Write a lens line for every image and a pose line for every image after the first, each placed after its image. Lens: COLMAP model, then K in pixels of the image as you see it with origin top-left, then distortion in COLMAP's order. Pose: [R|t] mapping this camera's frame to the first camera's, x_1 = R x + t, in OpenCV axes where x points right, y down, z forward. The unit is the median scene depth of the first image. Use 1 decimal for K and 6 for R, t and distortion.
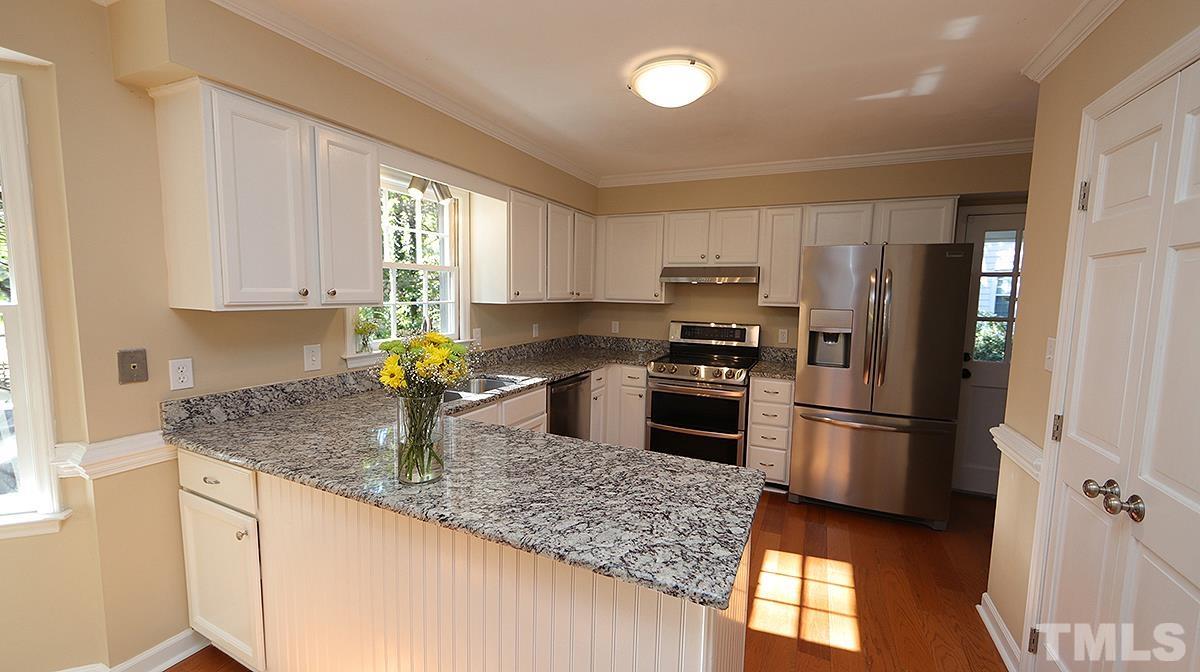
lens RADIAL K [[468.8, 0, 596.6], [0, 468.8, 335.2], [0, 0, 1]] dist [0.002361, 0.000173]
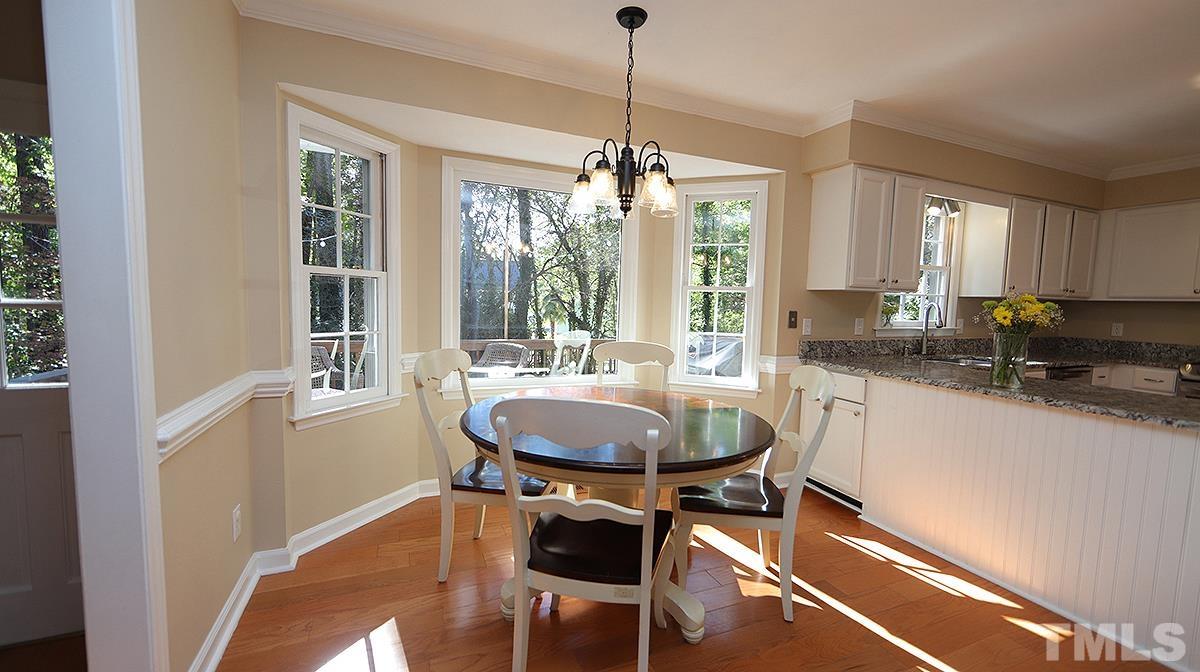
lens RADIAL K [[468.8, 0, 600.2], [0, 468.8, 338.2], [0, 0, 1]] dist [0.002361, 0.000173]
pose [[0.753343, 0.050130, -0.655715, -0.170582], [-0.071329, 0.997437, -0.005694, 0.111321], [0.653748, 0.051061, 0.754987, -0.507031]]
